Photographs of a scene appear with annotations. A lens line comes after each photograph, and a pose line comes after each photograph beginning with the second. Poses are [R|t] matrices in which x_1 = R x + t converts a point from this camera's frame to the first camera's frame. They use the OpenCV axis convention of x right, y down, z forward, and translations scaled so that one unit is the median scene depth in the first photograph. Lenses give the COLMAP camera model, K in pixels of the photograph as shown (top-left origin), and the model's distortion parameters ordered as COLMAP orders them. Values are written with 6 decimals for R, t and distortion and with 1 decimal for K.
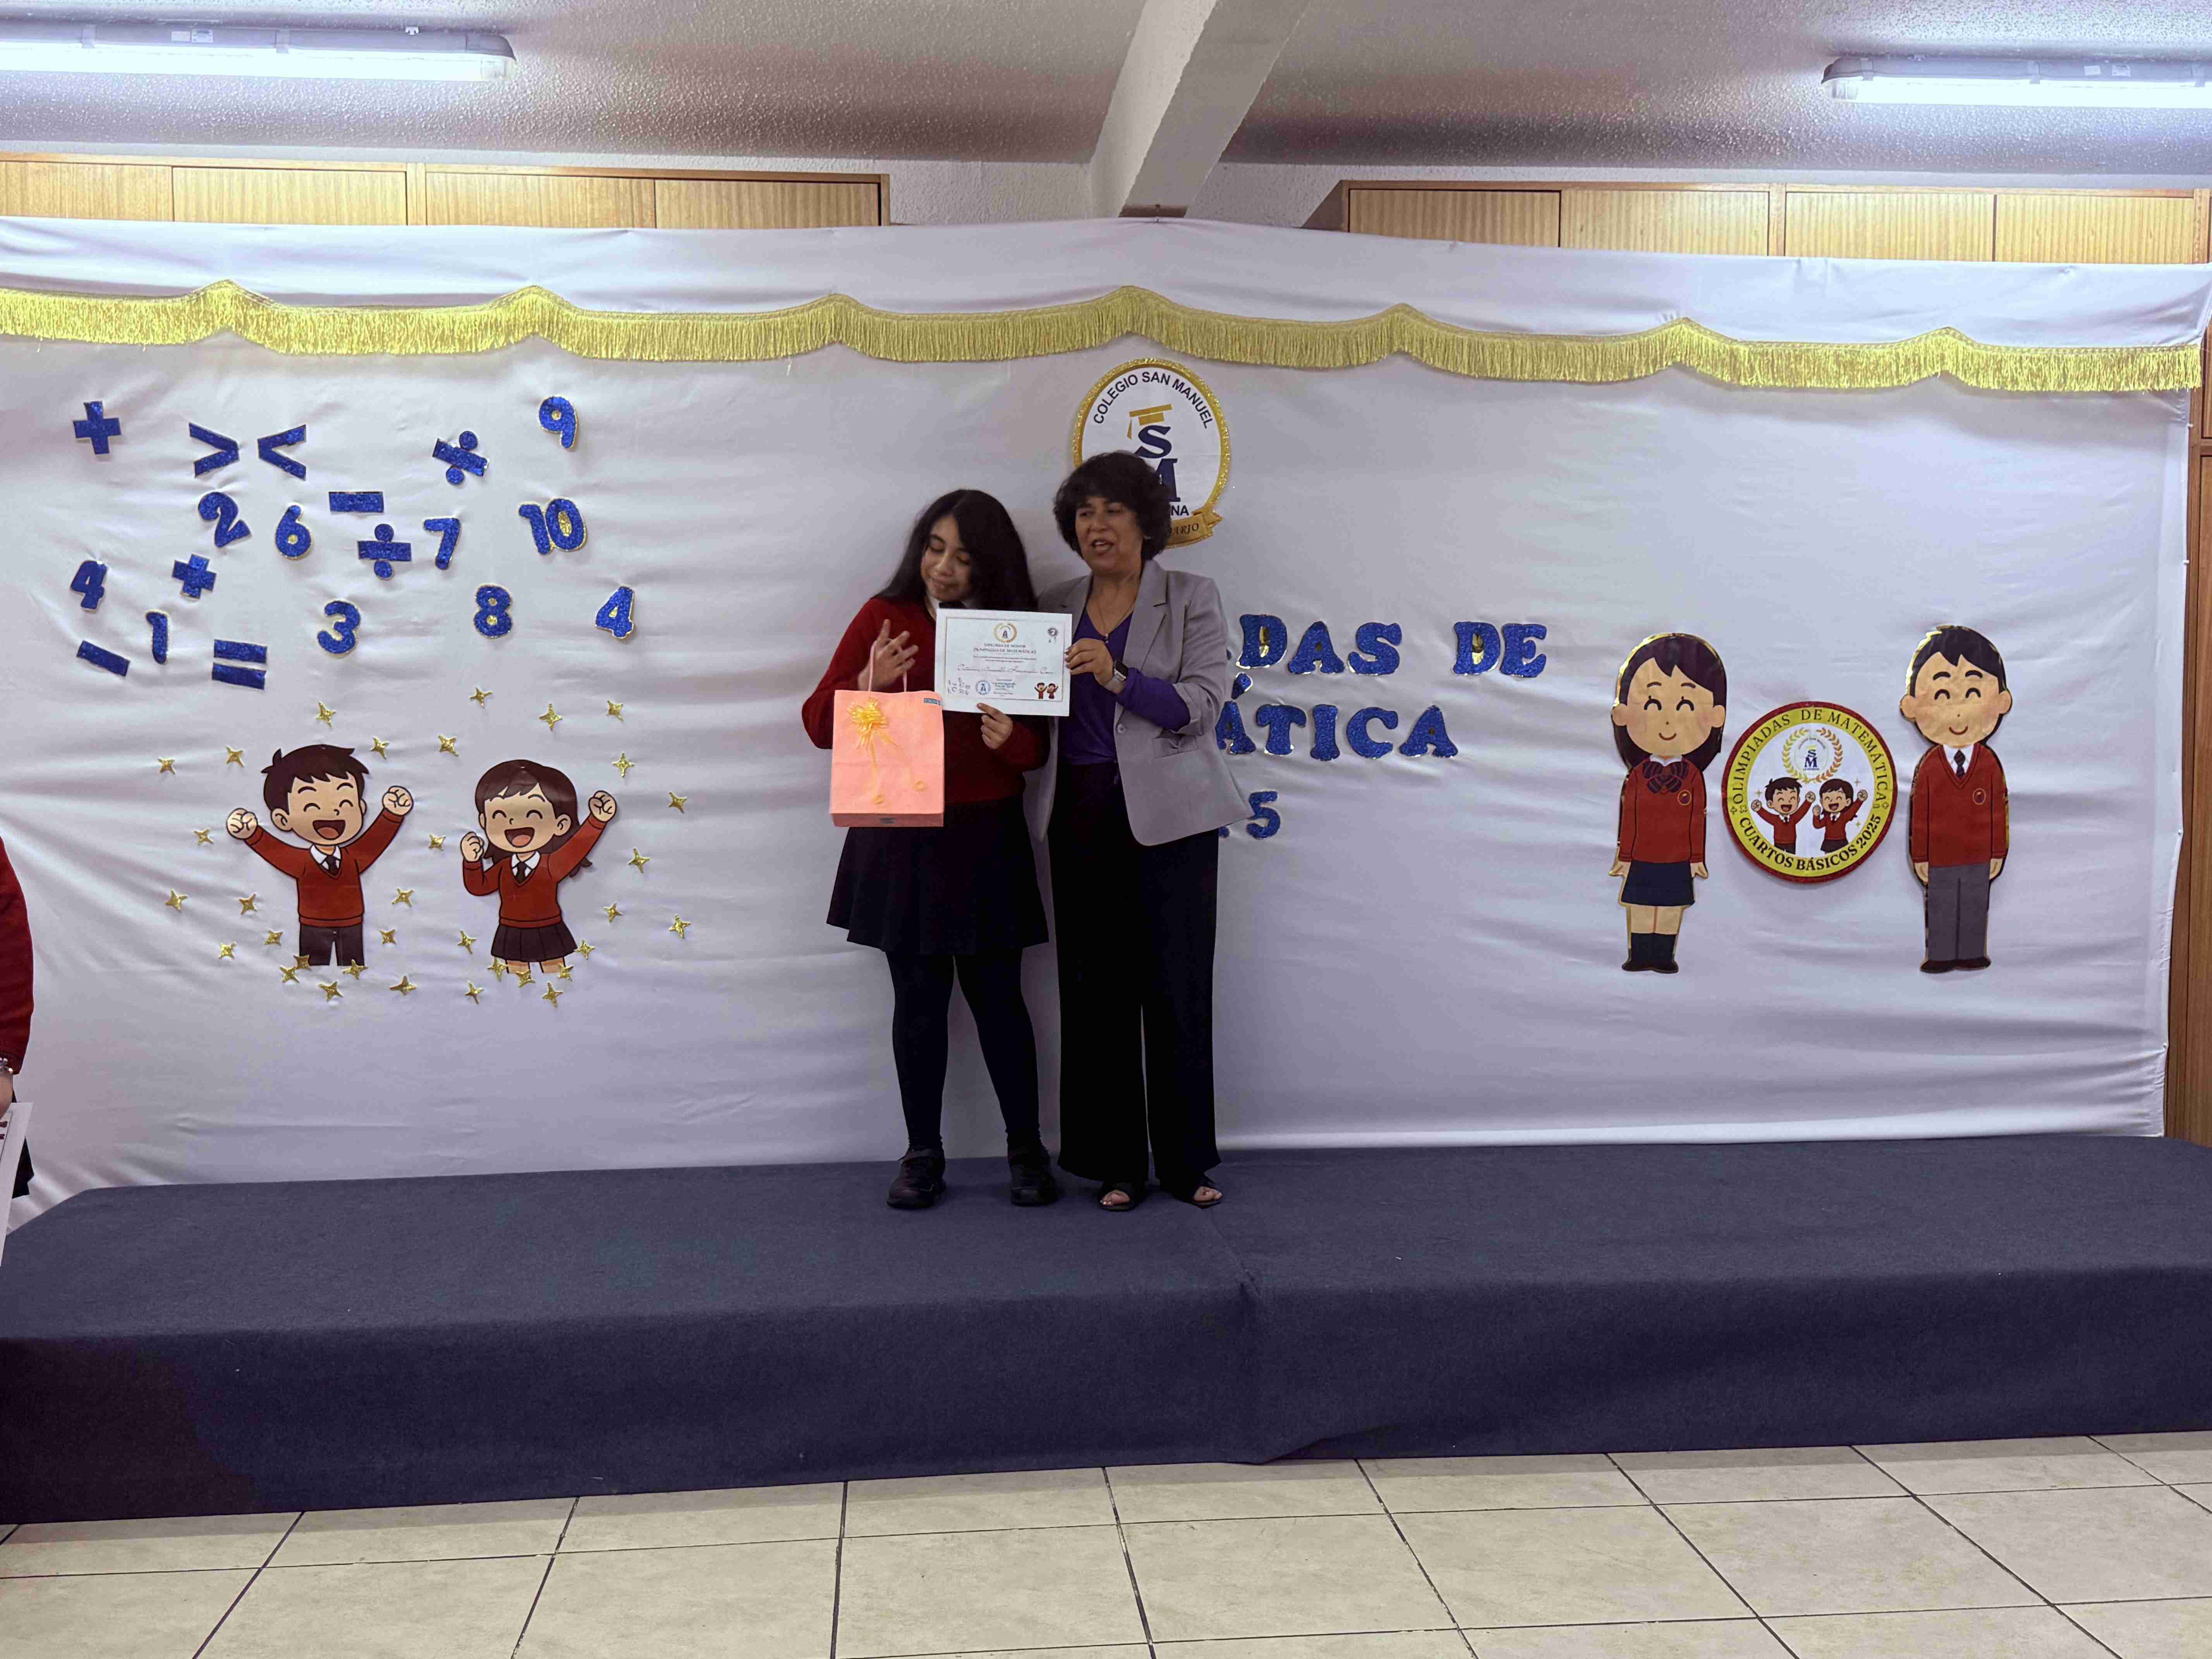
lens RADIAL K [[2225.4, 0, 1110.8], [0, 2225.4, 878.9], [0, 0, 1]] dist [0.117806, -0.249506]
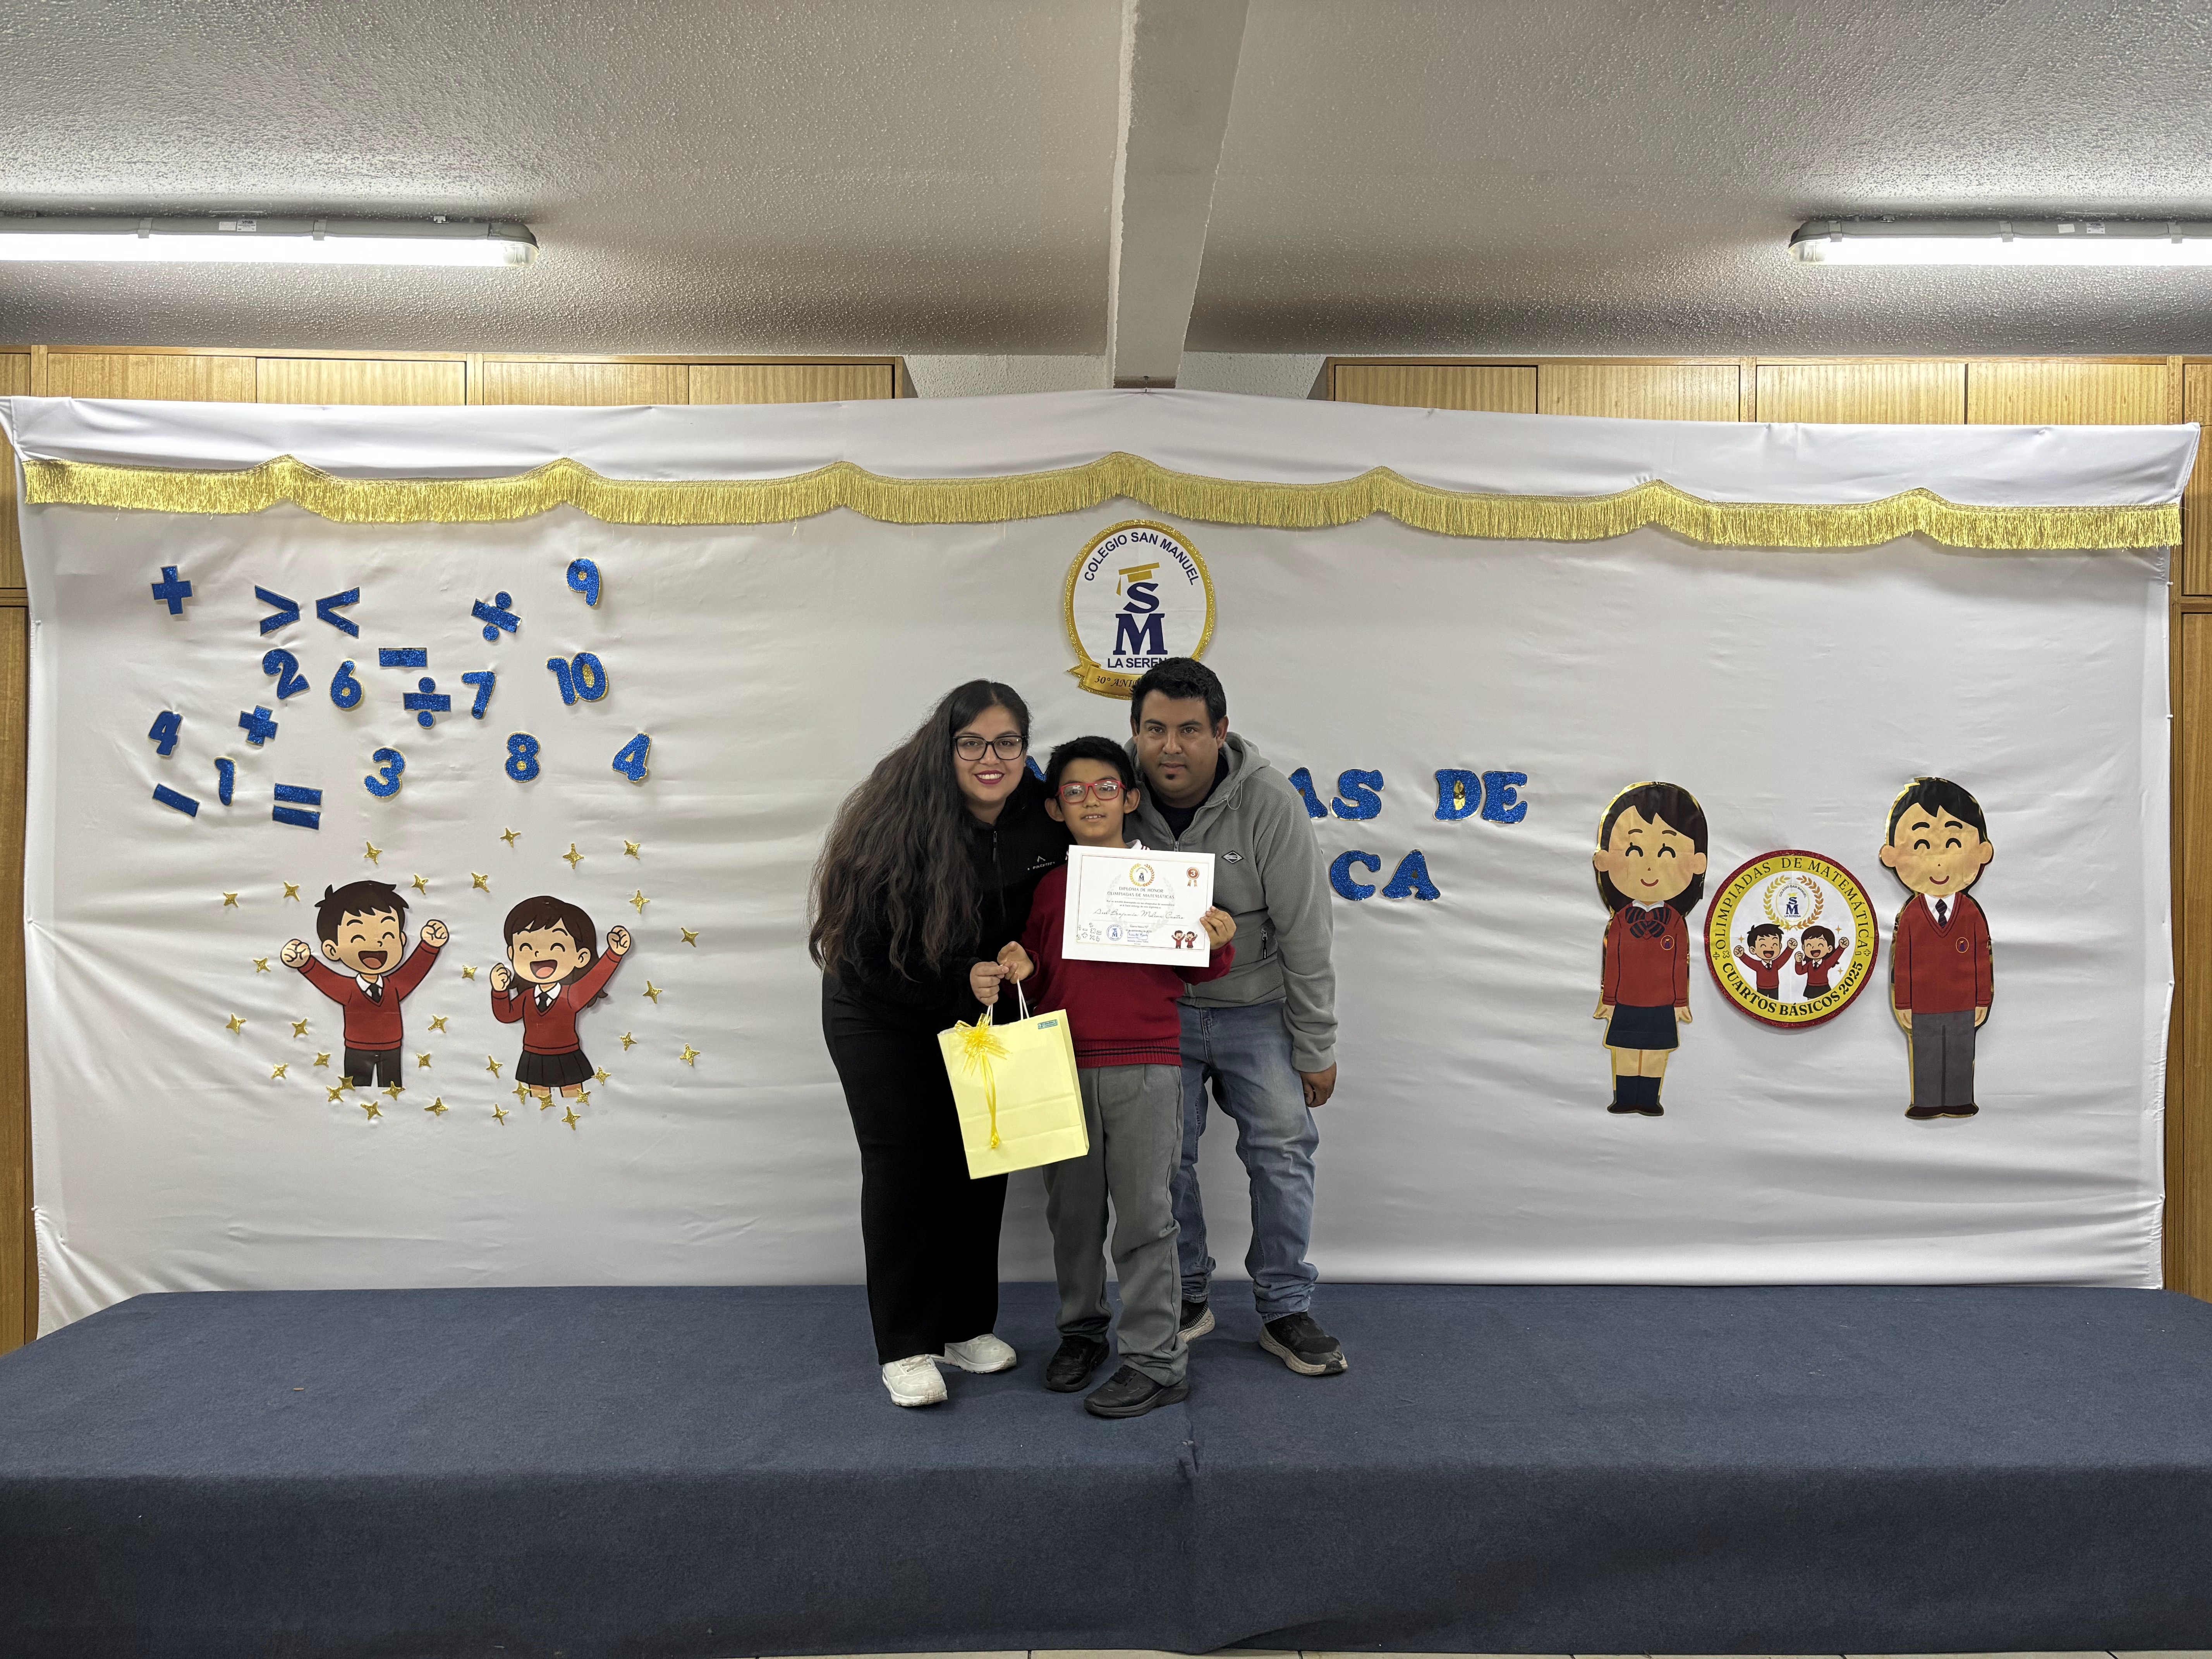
lens RADIAL K [[1675.0, 0, 1128.8], [0, 1675.0, 858.8], [0, 0, 1]] dist [0.019125, -0.000030]
pose [[0.996727, 0.007060, -0.080528, 0.076745], [-0.012975, 0.997236, -0.073164, -0.015886], [0.079789, 0.073969, 0.994064, 0.226960]]
